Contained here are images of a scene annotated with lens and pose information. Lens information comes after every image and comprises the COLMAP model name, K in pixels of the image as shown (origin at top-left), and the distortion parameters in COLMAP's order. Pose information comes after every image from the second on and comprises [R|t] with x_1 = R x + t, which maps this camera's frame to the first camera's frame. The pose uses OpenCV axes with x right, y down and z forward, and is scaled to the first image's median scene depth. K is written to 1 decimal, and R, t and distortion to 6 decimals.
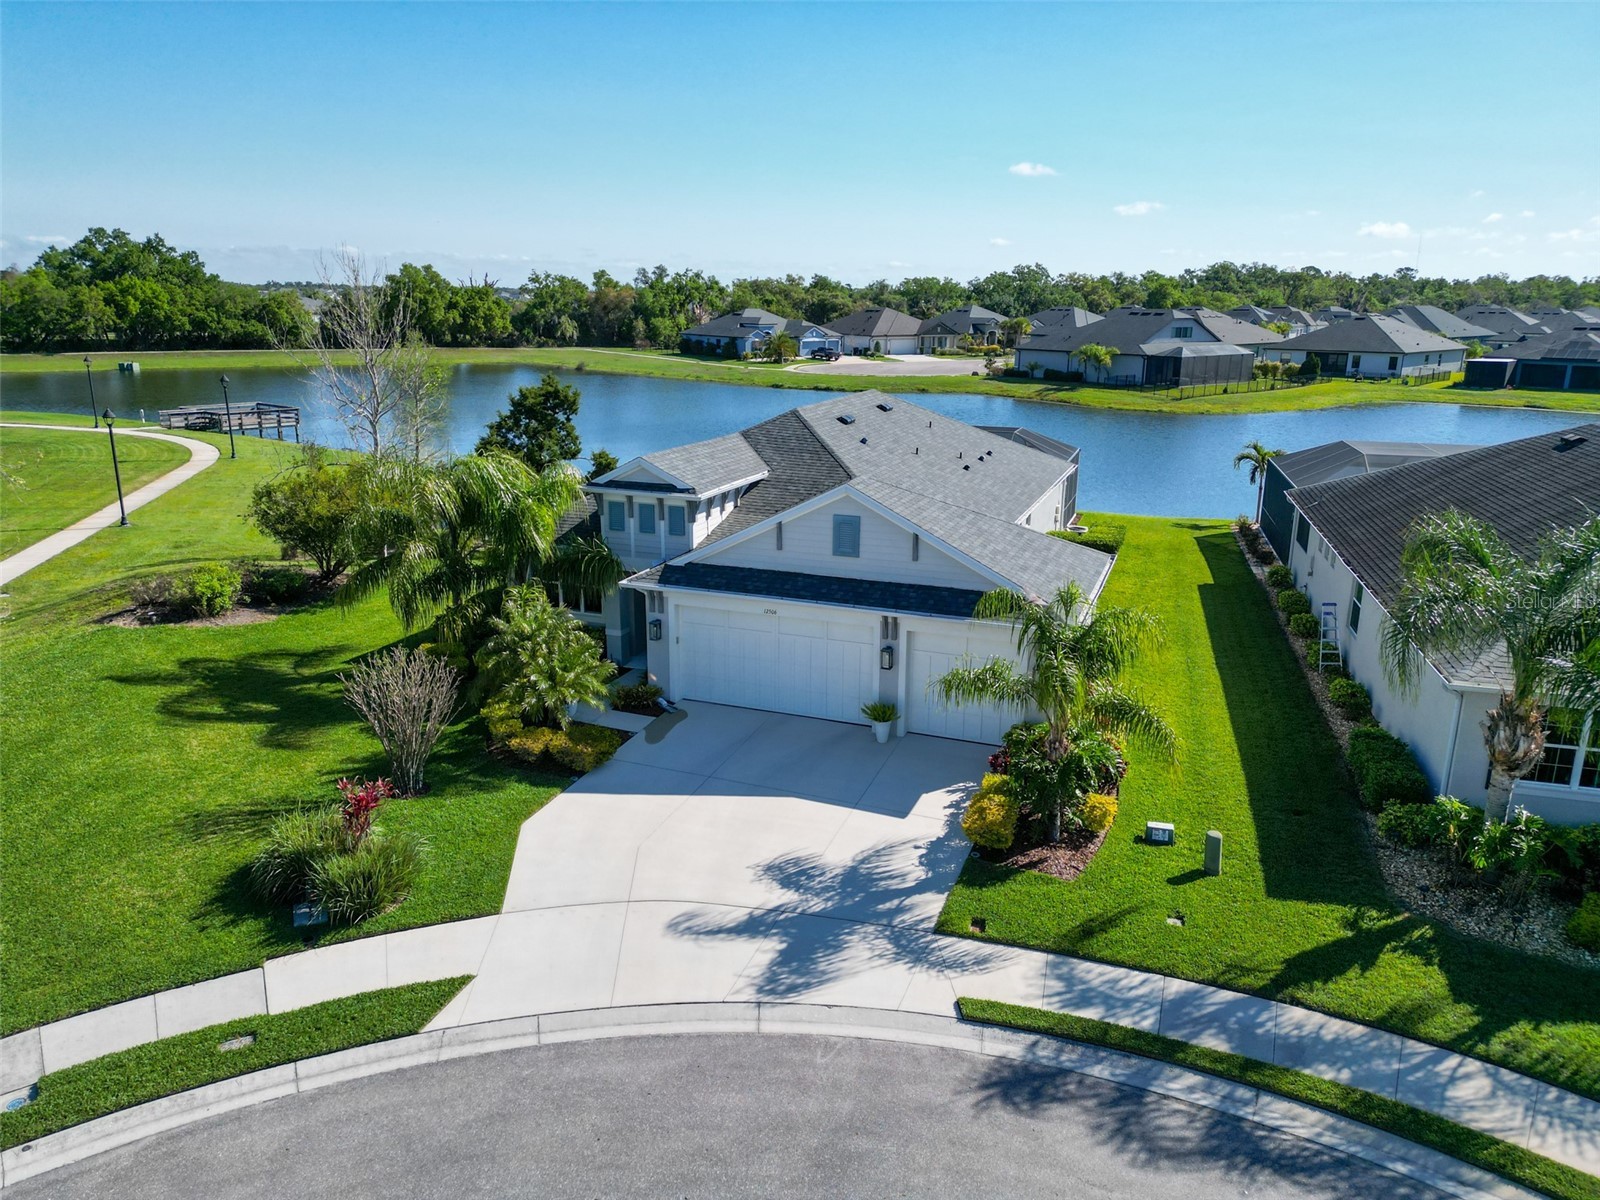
lens RADIAL K [[1117.7, 0, 800.0], [0, 1117.7, 600.0], [0, 0, 1]] dist [0.077475, -0.071219]
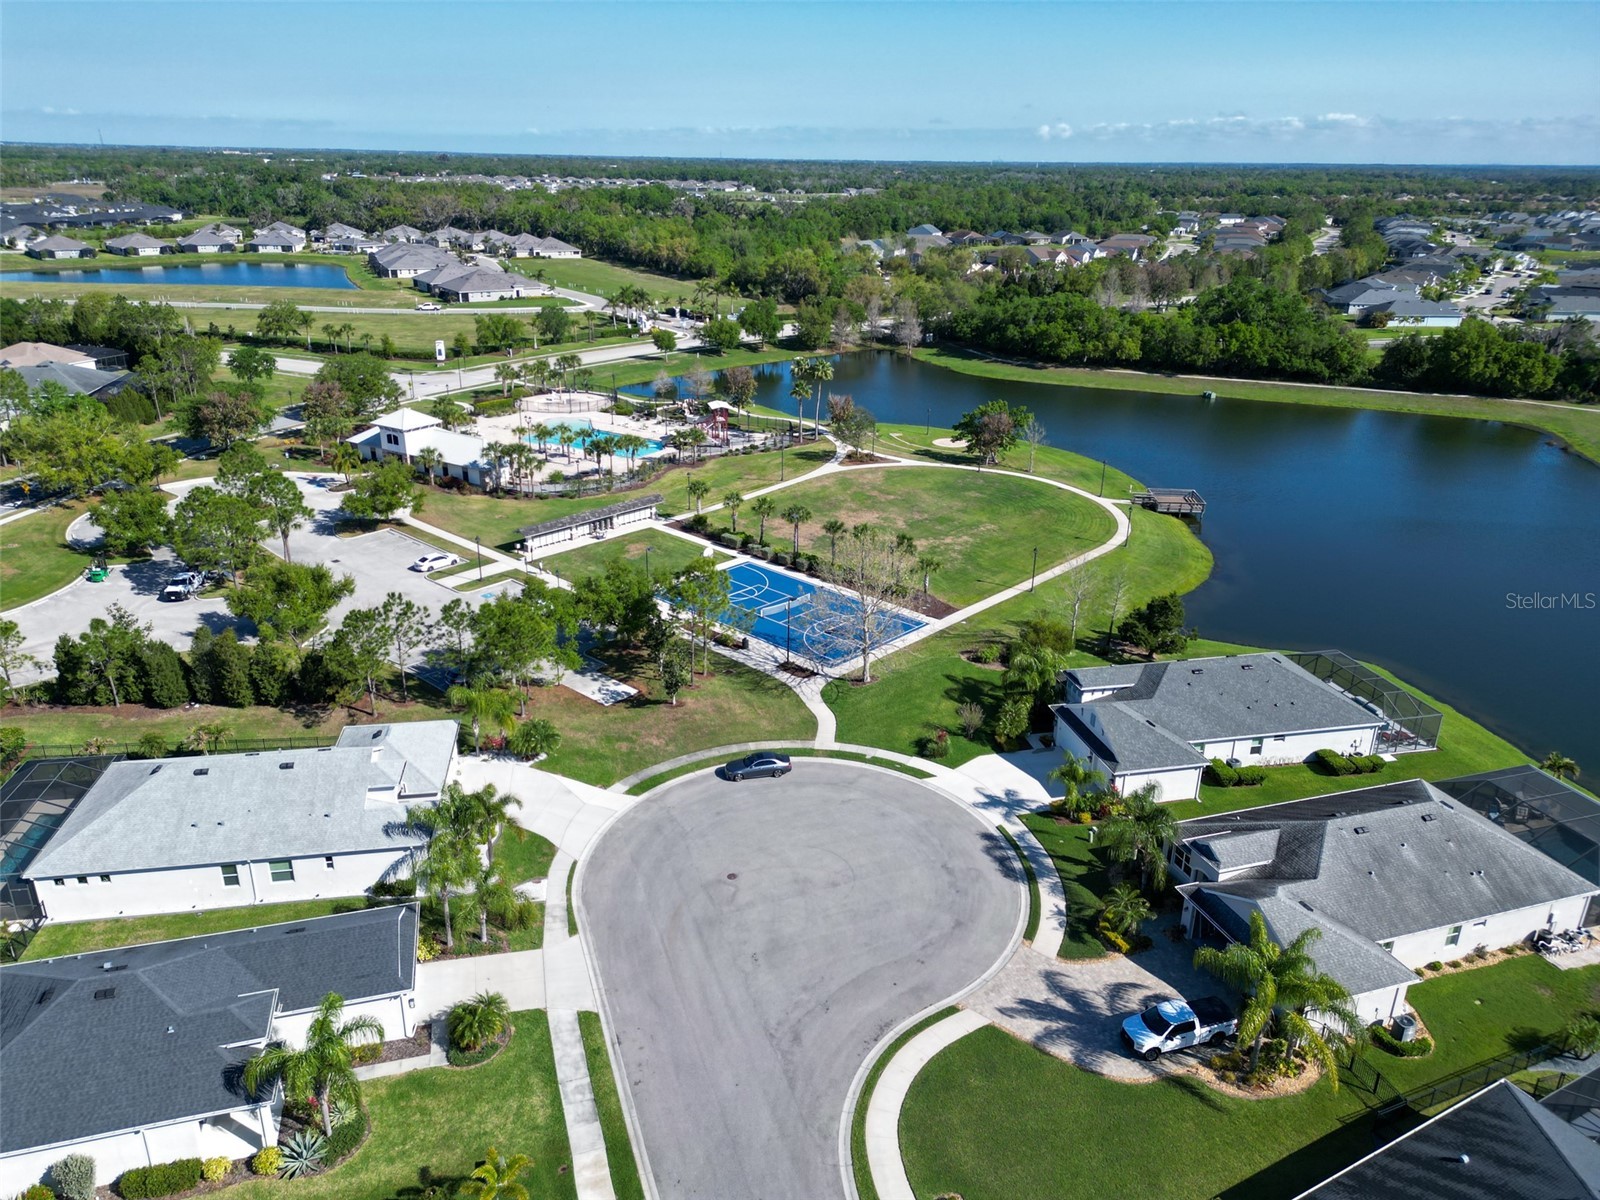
lens RADIAL K [[1117.7, 0, 800.0], [0, 1117.7, 600.0], [0, 0, 1]] dist [0.077475, -0.071219]
pose [[0.556569, 0.309280, -0.771088, 0.267192], [-0.233924, 0.948914, 0.211759, -0.118804], [0.797189, 0.062518, 0.600484, -0.226579]]
